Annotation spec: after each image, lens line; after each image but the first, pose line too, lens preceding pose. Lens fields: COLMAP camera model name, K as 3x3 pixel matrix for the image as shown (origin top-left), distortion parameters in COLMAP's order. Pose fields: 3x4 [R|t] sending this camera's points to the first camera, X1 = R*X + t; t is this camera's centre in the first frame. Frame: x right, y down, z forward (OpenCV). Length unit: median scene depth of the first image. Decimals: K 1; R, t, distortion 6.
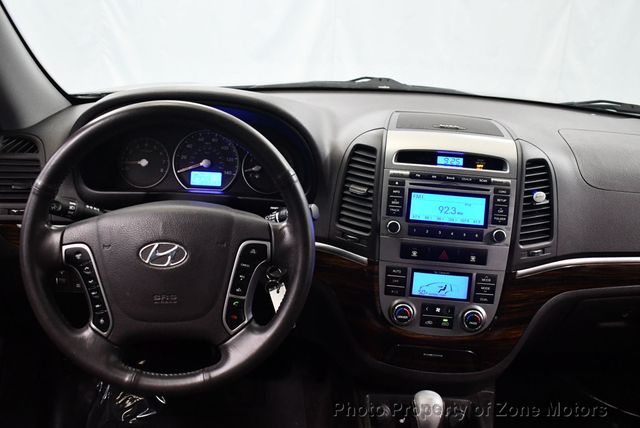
lens RADIAL K [[638.9, 0, 320.8], [0, 638.9, 213.9], [0, 0, 1]] dist [-0.094414, 0.000000]
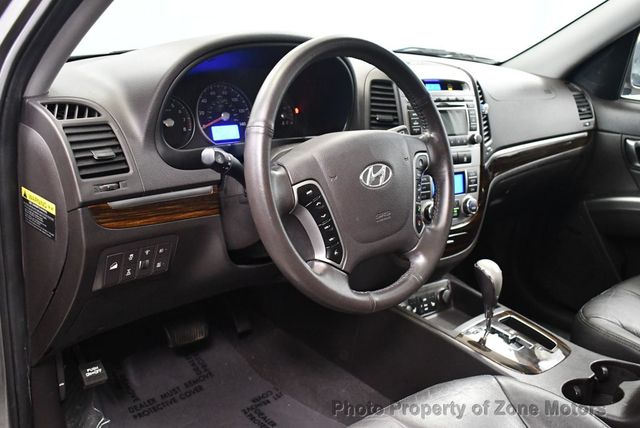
lens RADIAL K [[638.9, 0, 321.2], [0, 638.9, 216.7], [0, 0, 1]] dist [-0.094414, 0.000000]
pose [[0.748825, -0.201594, 0.631364, -0.817408], [0.191618, 0.977787, 0.084940, 0.018440], [-0.634463, 0.057376, 0.770821, 0.188567]]
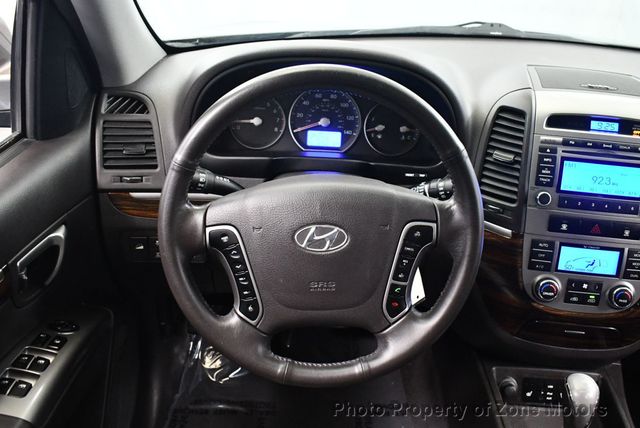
lens RADIAL K [[638.9, 0, 323.8], [0, 638.9, 213.1], [0, 0, 1]] dist [-0.094414, 0.000000]
pose [[0.999595, 0.005444, -0.027918, -0.177207], [-0.002276, 0.993673, 0.112286, -0.059676], [0.028353, -0.112177, 0.993284, 0.079567]]
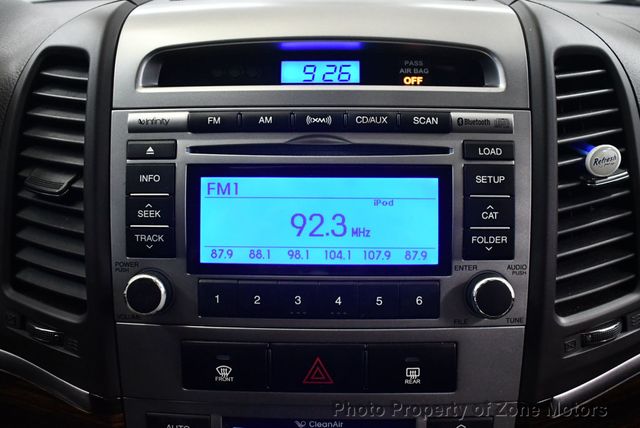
lens RADIAL K [[638.9, 0, 318.9], [0, 638.9, 211.3], [0, 0, 1]] dist [-0.094414, 0.000000]
pose [[0.995581, -0.078116, 0.052126, 0.182182], [0.078960, 0.996775, -0.014336, -0.007987], [-0.050838, 0.018388, 0.998538, 0.685403]]
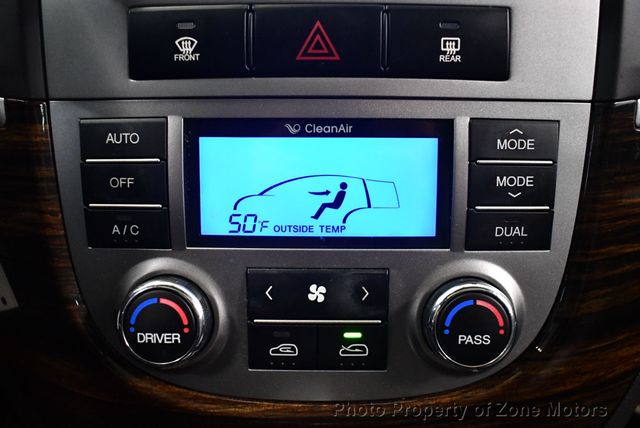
lens RADIAL K [[638.9, 0, 325.7], [0, 638.9, 213.2], [0, 0, 1]] dist [-0.094414, 0.000000]
pose [[0.994538, -0.079156, 0.068039, 0.174886], [0.077919, 0.996746, 0.020657, 0.118231], [-0.069453, -0.015242, 0.997469, 0.773506]]
